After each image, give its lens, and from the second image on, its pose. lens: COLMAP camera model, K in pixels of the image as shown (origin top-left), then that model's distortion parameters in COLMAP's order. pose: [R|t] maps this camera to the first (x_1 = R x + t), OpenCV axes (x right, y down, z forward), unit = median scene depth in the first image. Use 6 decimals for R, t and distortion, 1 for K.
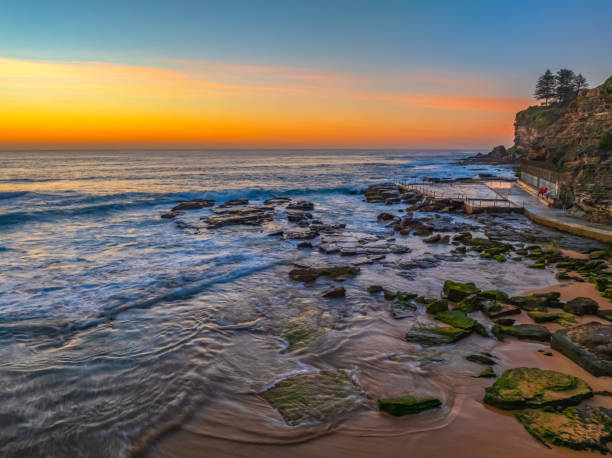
lens RADIAL K [[467.5, 0, 305.6], [0, 467.5, 228.2], [0, 0, 1]] dist [-0.029073, 0.023626]
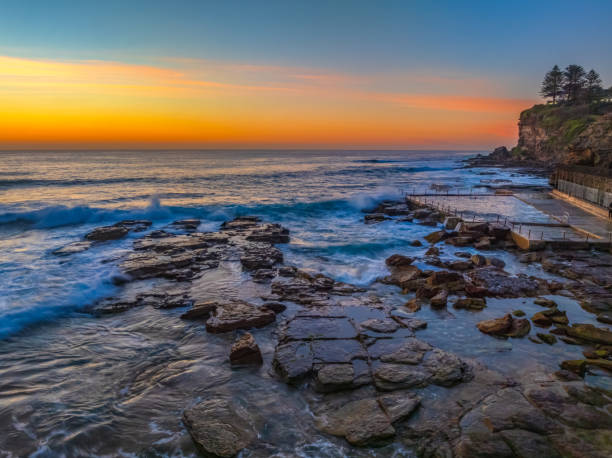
lens RADIAL K [[467.5, 0, 308.9], [0, 467.5, 231.3], [0, 0, 1]] dist [-0.029073, 0.023626]
pose [[0.999828, -0.000906, 0.018534, 0.038612], [0.000802, 0.999984, 0.005591, -0.064226], [-0.018539, -0.005575, 0.999813, 0.366069]]
